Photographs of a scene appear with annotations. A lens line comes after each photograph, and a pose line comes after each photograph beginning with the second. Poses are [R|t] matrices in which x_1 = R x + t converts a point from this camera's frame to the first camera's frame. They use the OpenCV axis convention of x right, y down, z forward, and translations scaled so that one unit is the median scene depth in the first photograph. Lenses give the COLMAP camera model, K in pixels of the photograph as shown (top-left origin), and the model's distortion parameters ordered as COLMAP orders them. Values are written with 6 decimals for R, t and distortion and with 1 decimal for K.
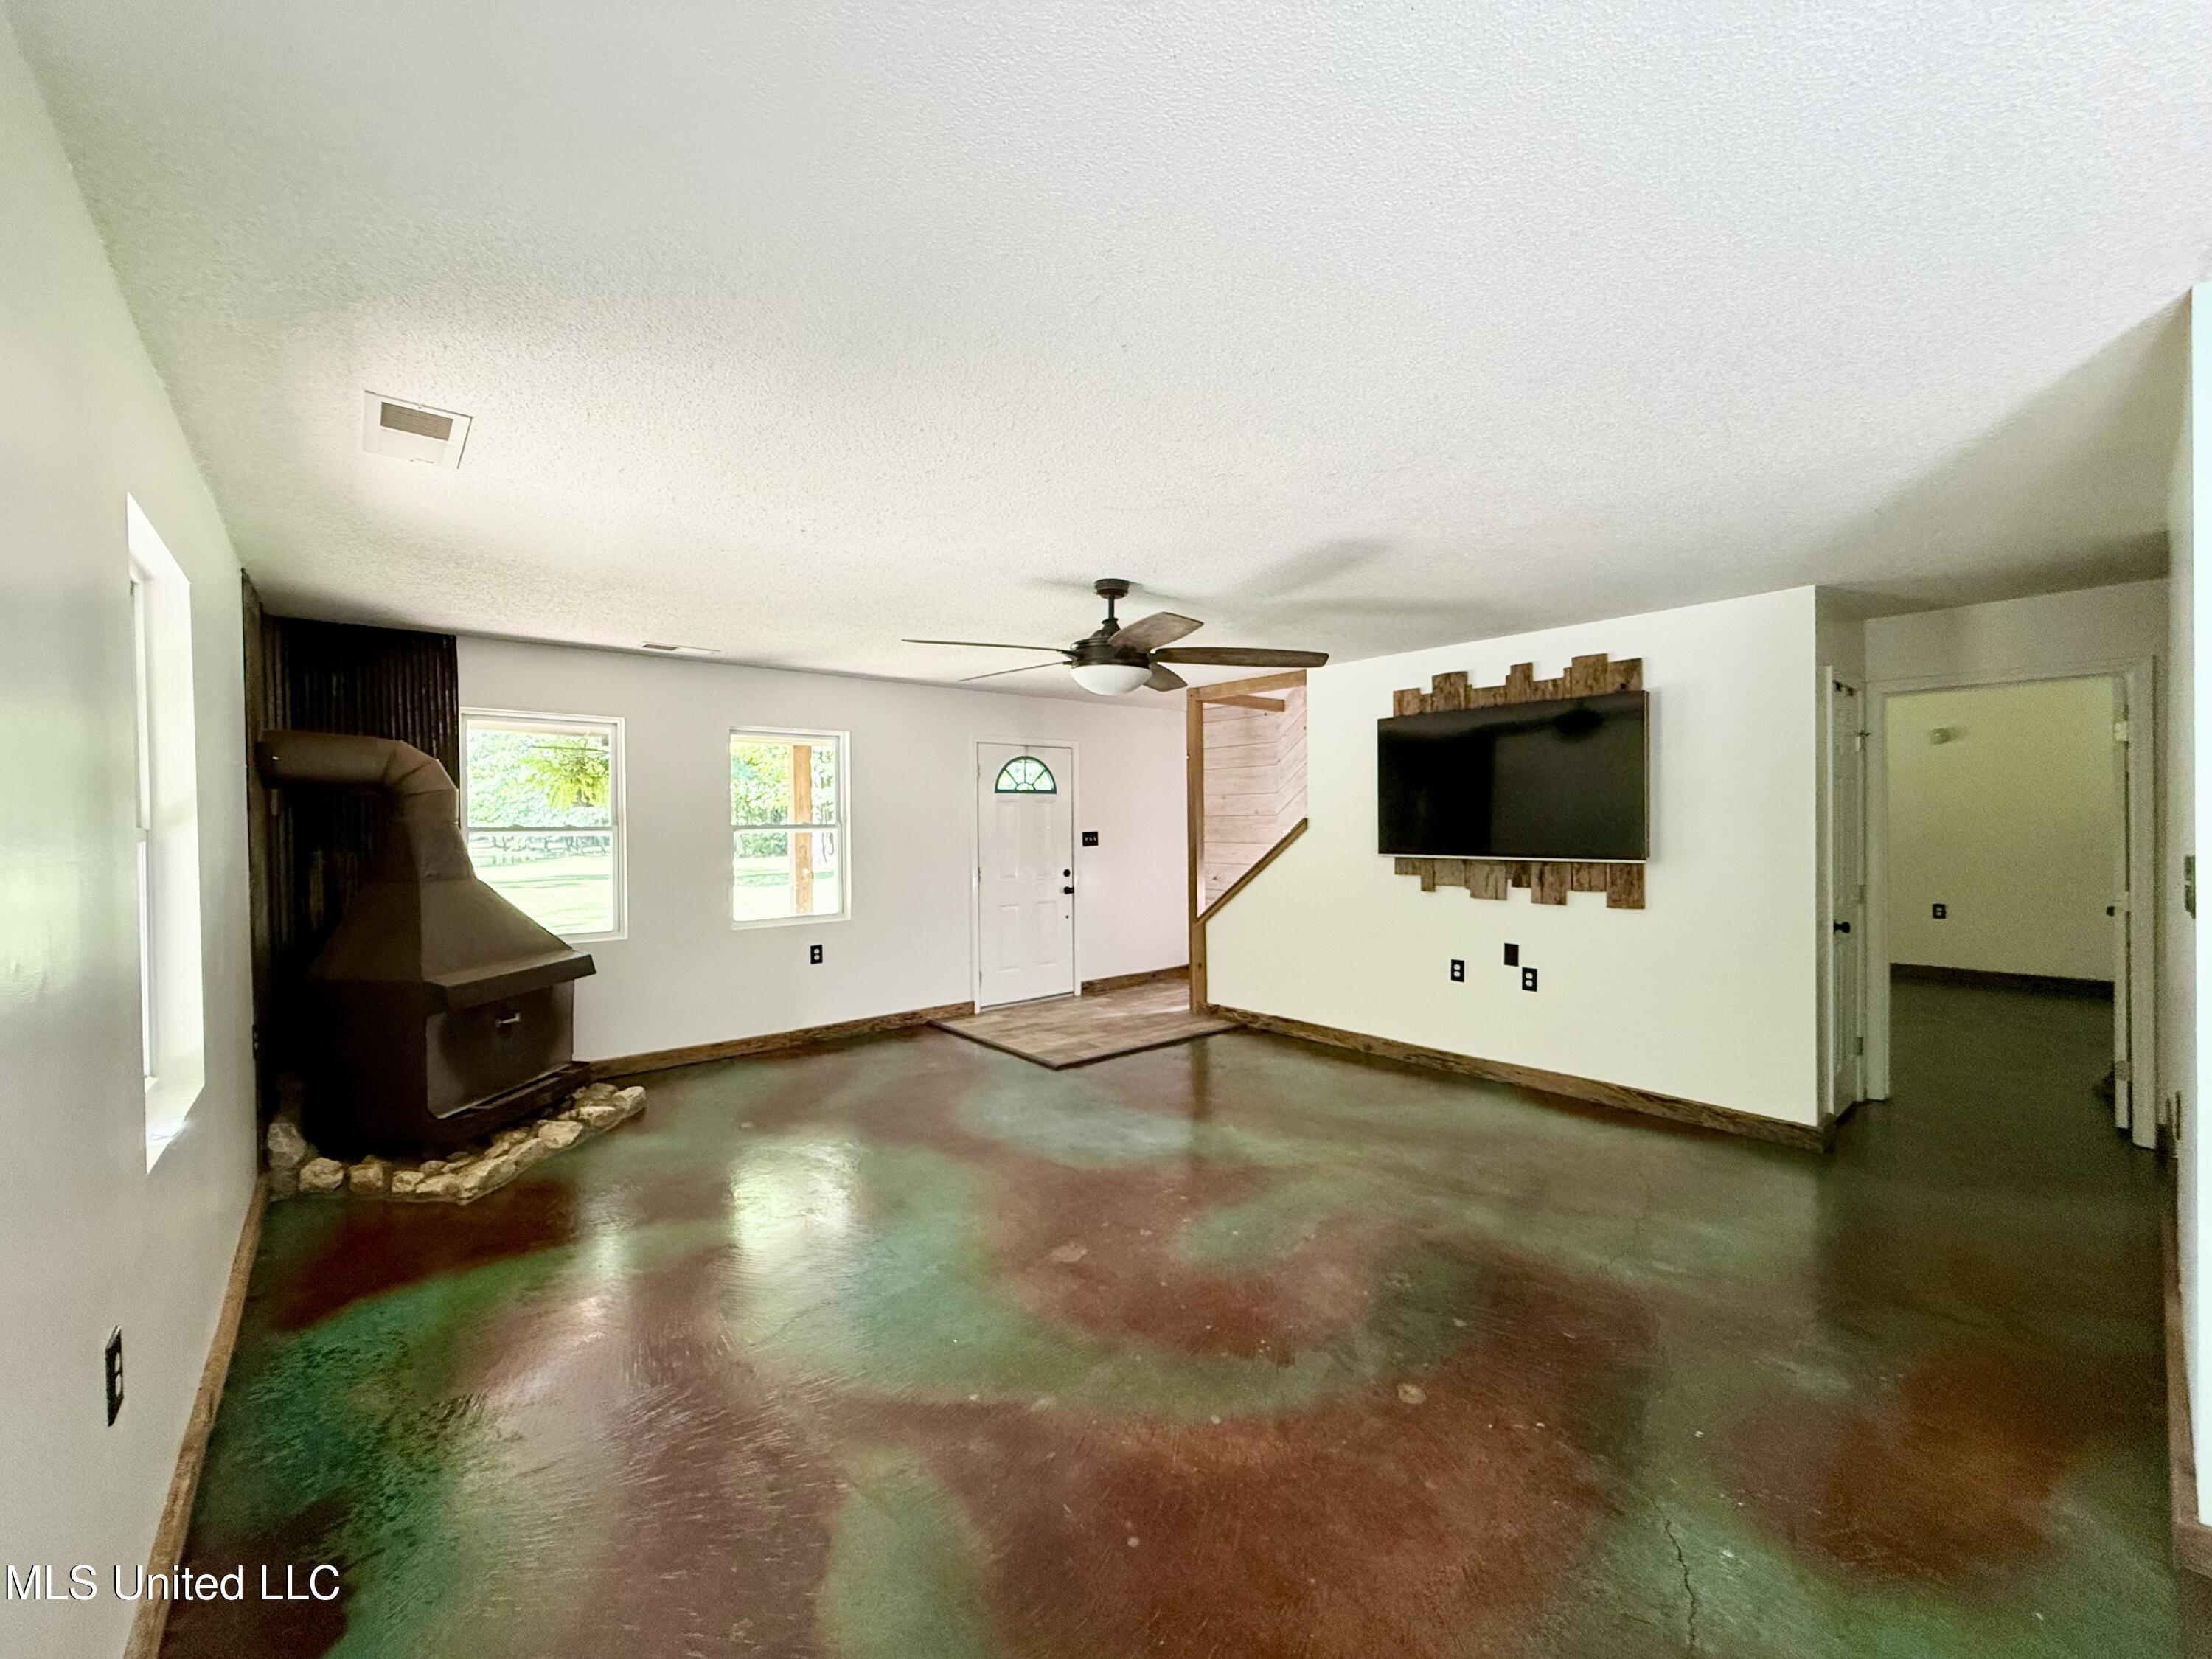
lens RADIAL K [[882.3, 0, 1099.0], [0, 882.3, 829.8], [0, 0, 1]] dist [-0.001586, 0.000950]
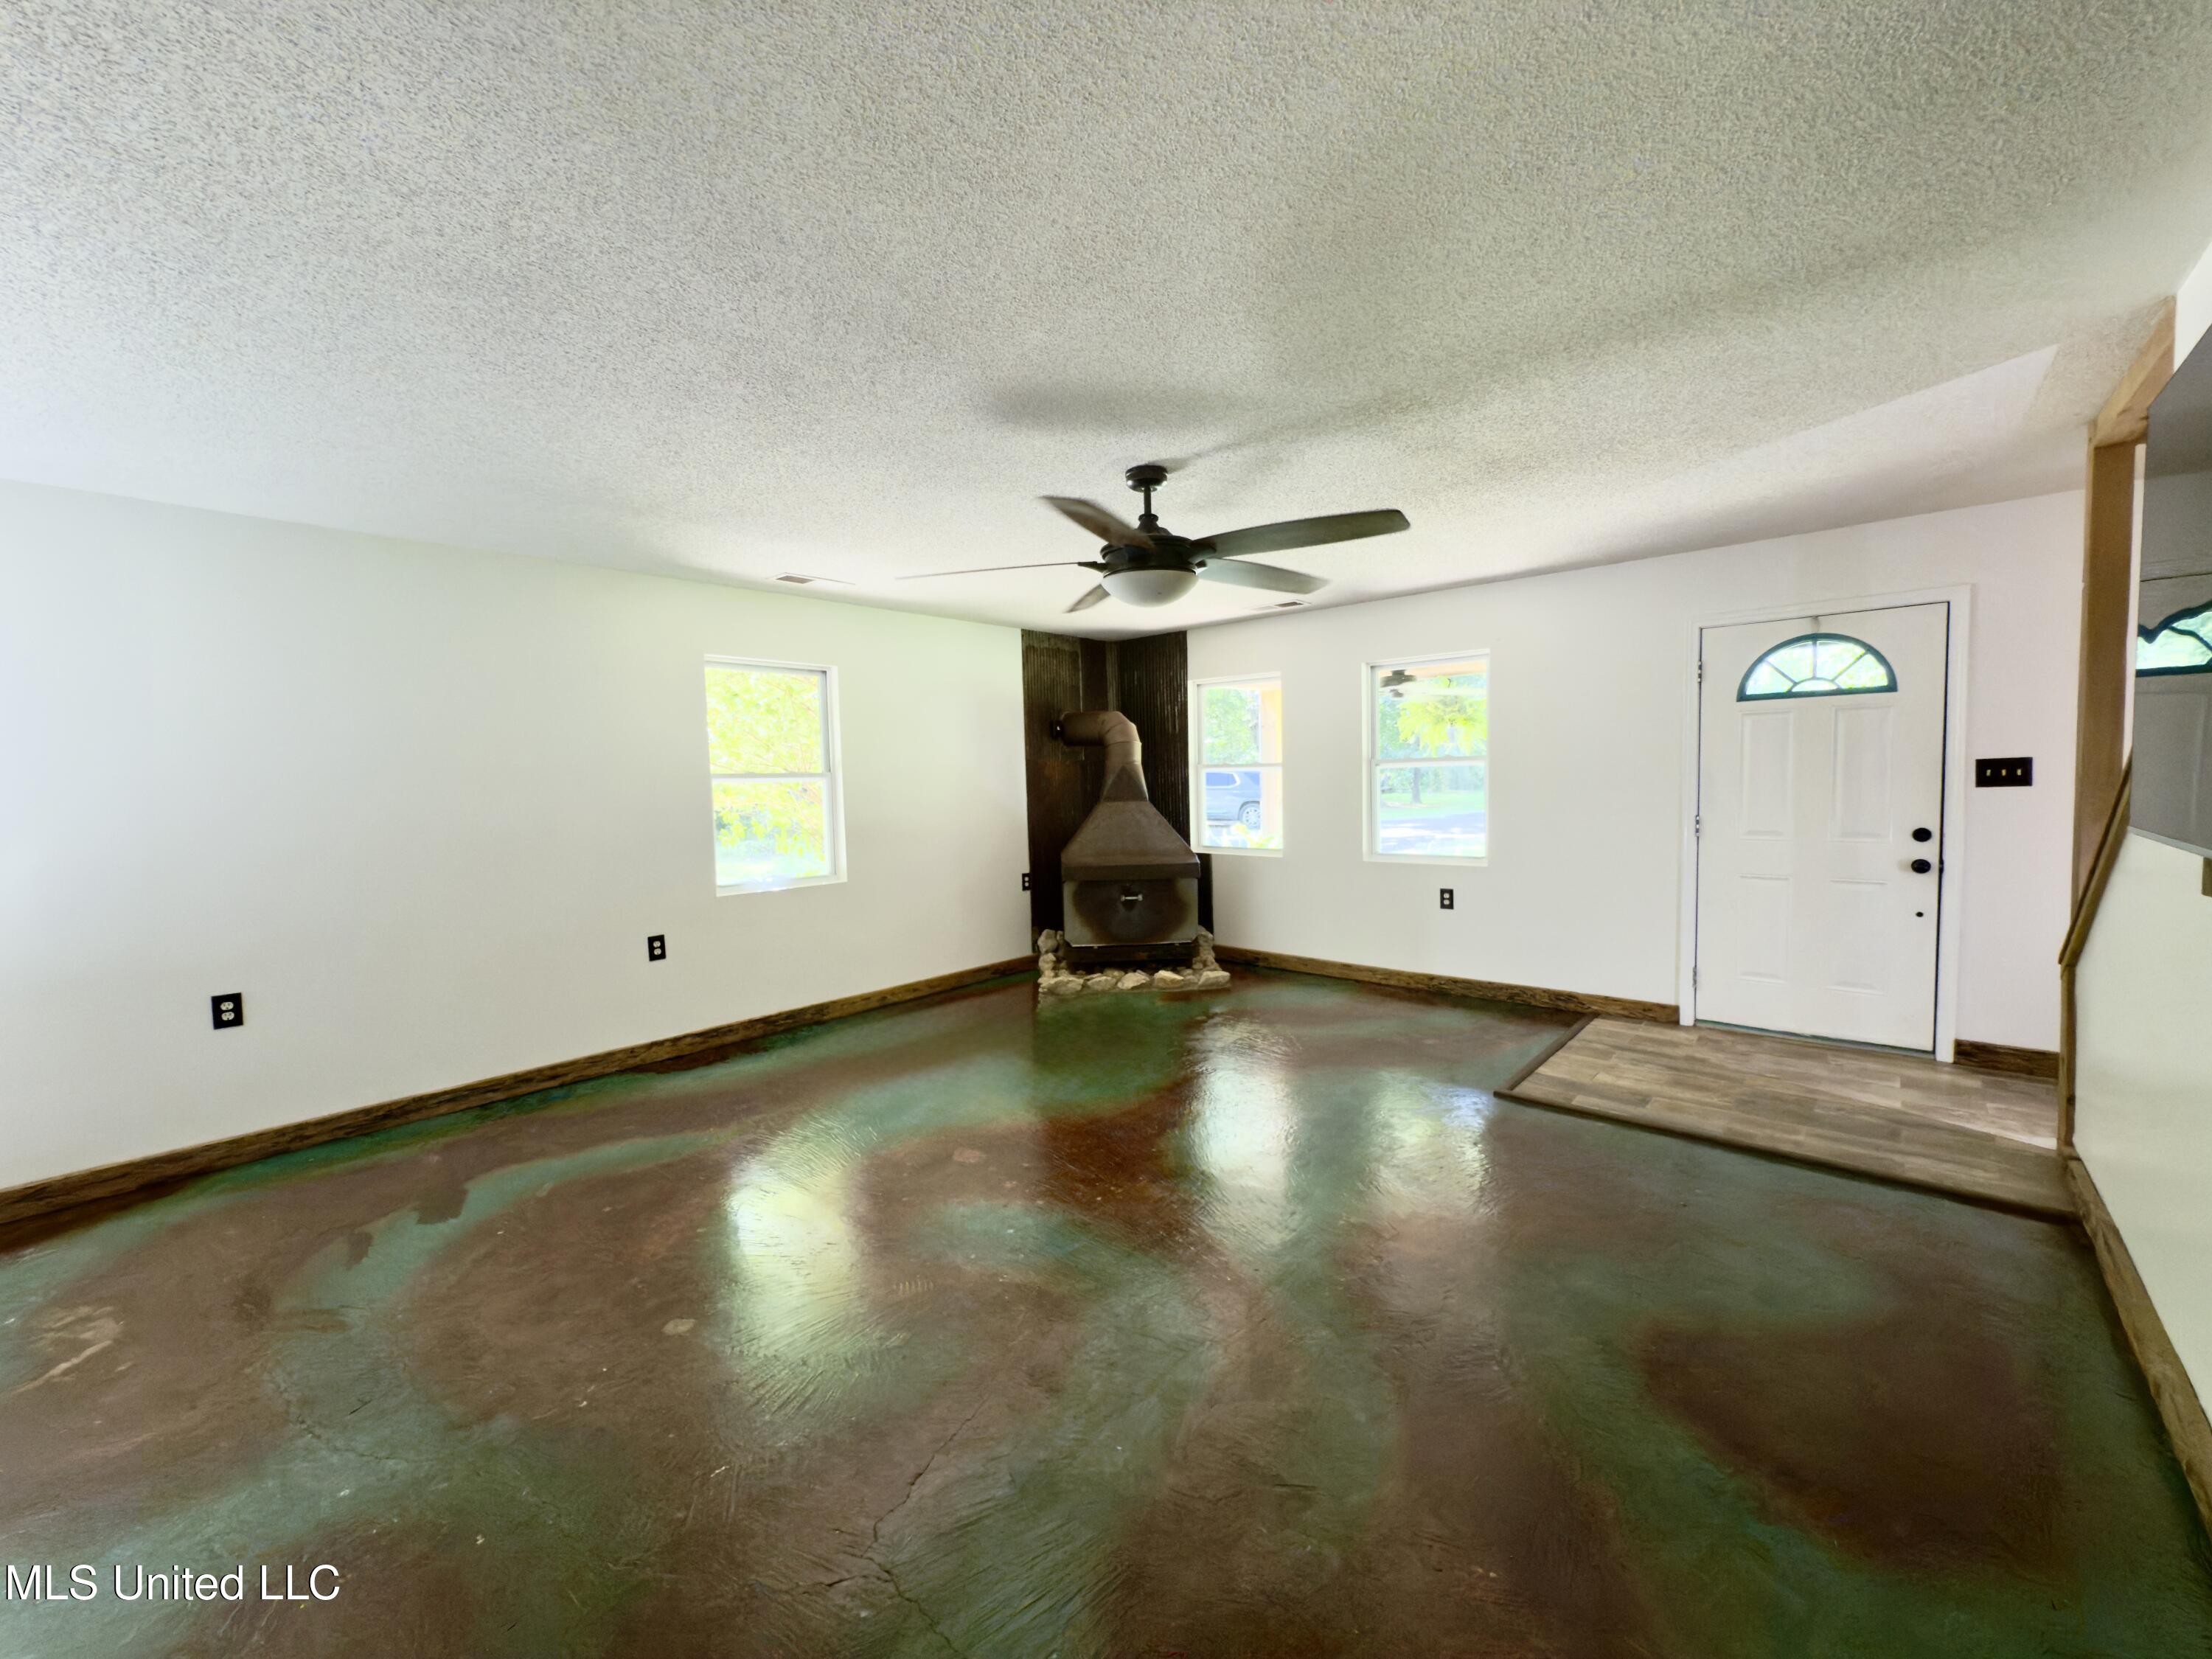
lens RADIAL K [[882.3, 0, 1099.0], [0, 882.3, 829.8], [0, 0, 1]] dist [-0.001586, 0.000950]
pose [[0.144159, 0.067440, -0.987254, 0.492412], [0.014875, 0.997415, 0.070306, -0.000177], [0.989443, -0.024820, 0.142783, 0.476622]]
